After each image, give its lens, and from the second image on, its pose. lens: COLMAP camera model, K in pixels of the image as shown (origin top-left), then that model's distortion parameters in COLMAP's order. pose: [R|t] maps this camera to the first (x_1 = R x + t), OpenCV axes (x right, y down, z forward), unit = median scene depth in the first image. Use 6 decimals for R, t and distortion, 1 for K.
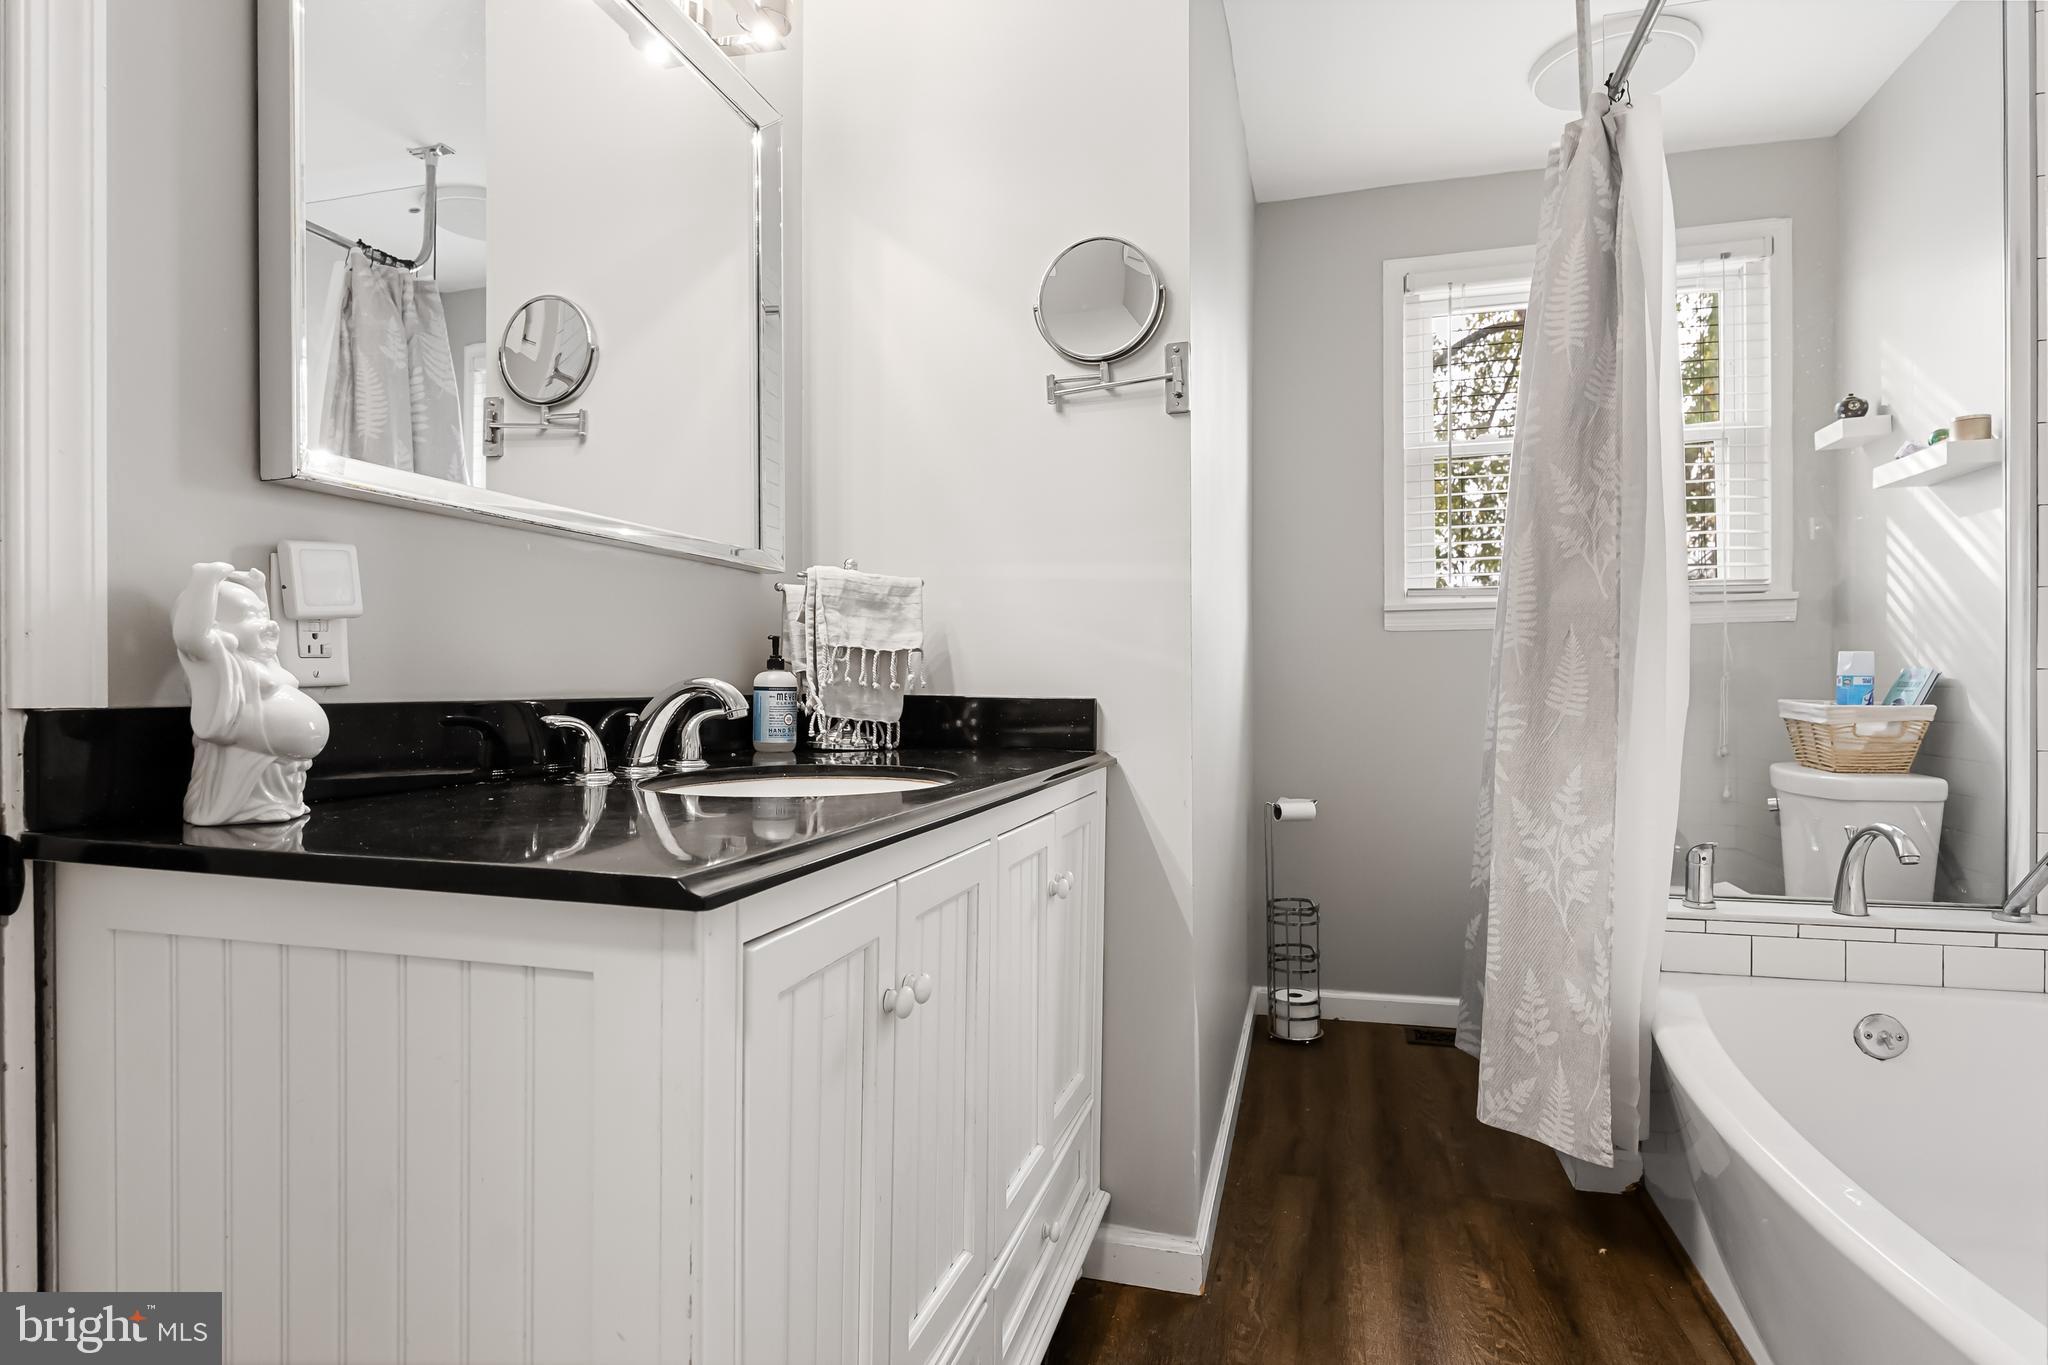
lens RADIAL K [[1112.1, 0, 1021.8], [0, 1112.1, 688.1], [0, 0, 1]] dist [-0.000396, 0.002780]
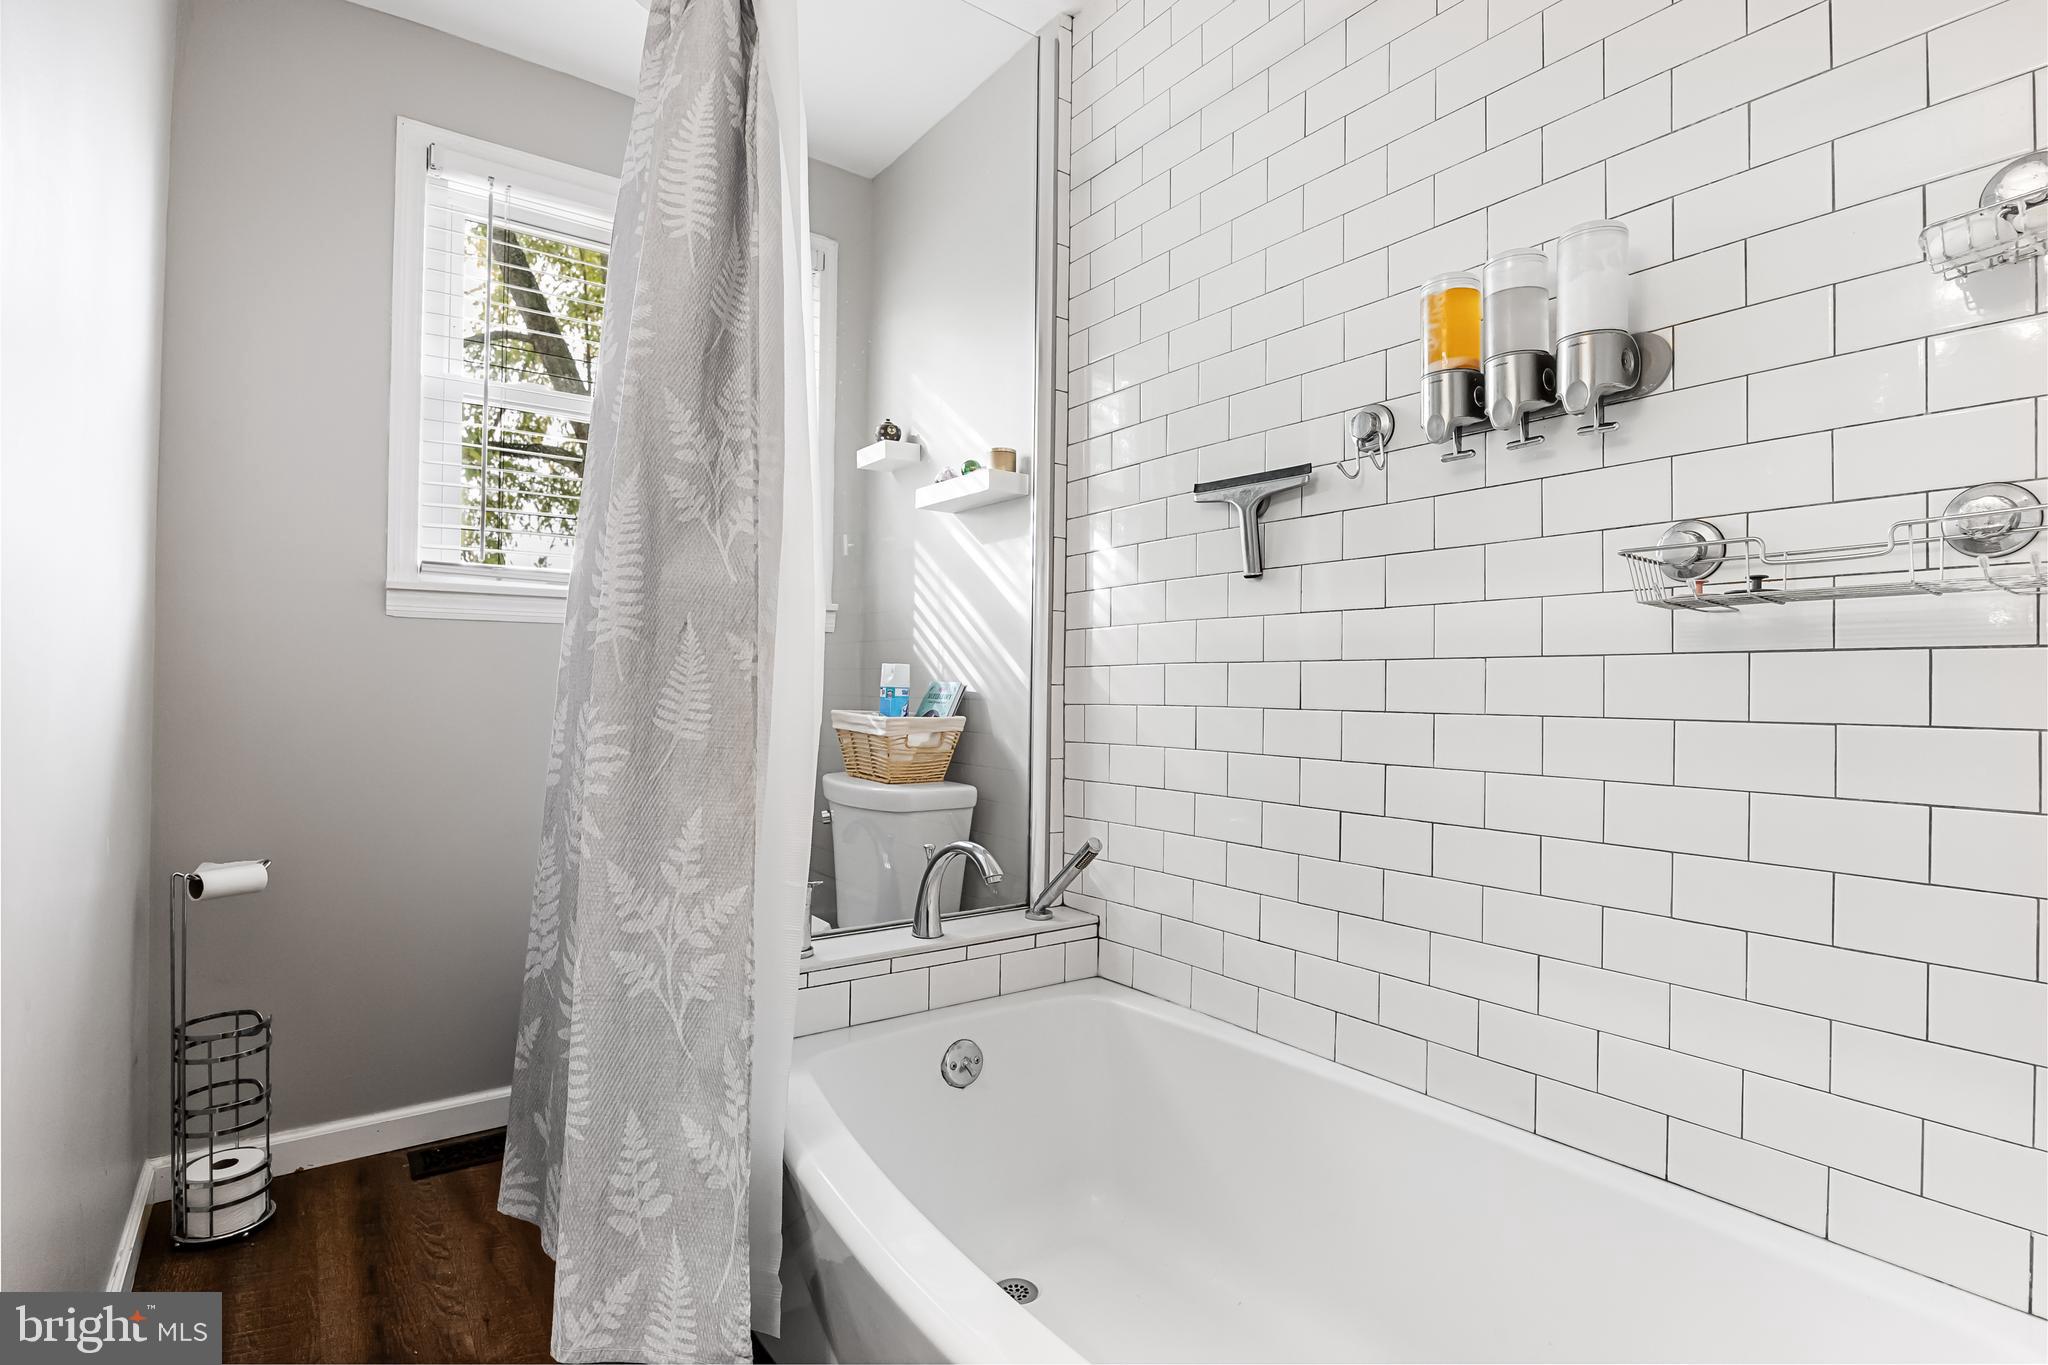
lens RADIAL K [[1022.8, 0, 1031.7], [0, 1022.8, 687.1], [0, 0, 1]] dist [-0.015028, 0.005644]
pose [[0.624671, 0.015013, 0.780743, 0.104050], [-0.012897, 0.999877, -0.008908, -0.005726], [-0.780781, -0.004505, 0.624788, 0.370995]]
